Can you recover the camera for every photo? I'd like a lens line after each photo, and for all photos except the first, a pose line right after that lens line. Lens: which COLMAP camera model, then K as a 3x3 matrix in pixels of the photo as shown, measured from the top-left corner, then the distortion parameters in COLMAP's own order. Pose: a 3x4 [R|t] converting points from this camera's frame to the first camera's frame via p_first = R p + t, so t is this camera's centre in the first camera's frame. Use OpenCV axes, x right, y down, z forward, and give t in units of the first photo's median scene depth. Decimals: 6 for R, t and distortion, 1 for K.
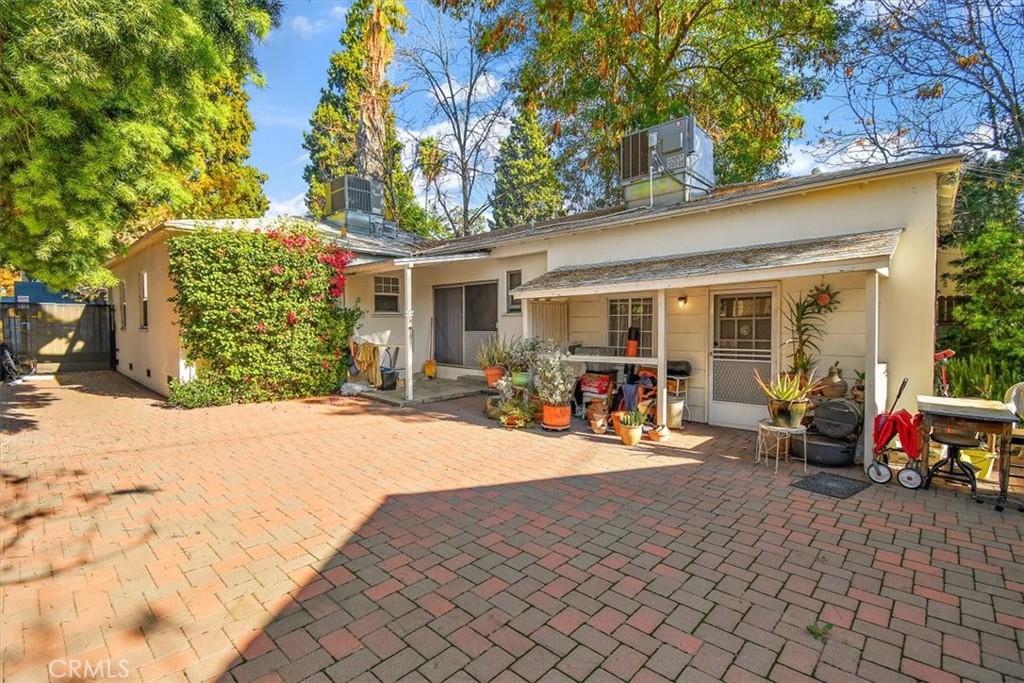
lens RADIAL K [[458.8, 0, 507.5], [0, 458.8, 333.0], [0, 0, 1]] dist [-0.001232, -0.000819]
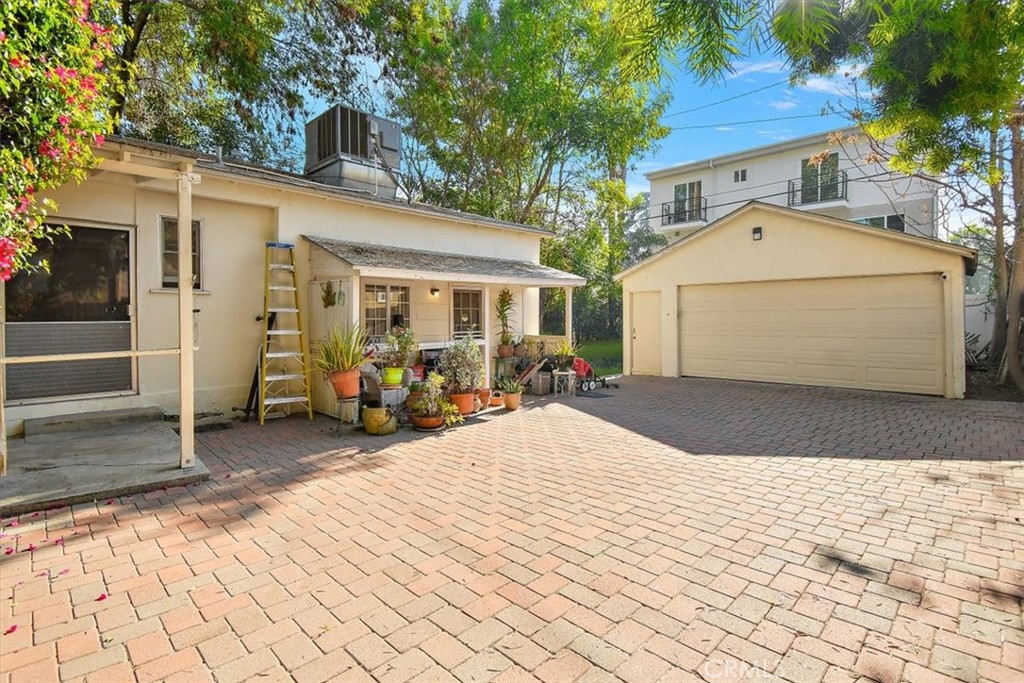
lens RADIAL K [[458.8, 0, 507.5], [0, 458.8, 333.0], [0, 0, 1]] dist [-0.001232, -0.000819]
pose [[0.087193, -0.025785, 0.995858, -0.763836], [0.013515, 0.999604, 0.024699, 0.006048], [-0.996100, 0.011305, 0.087507, 0.729207]]
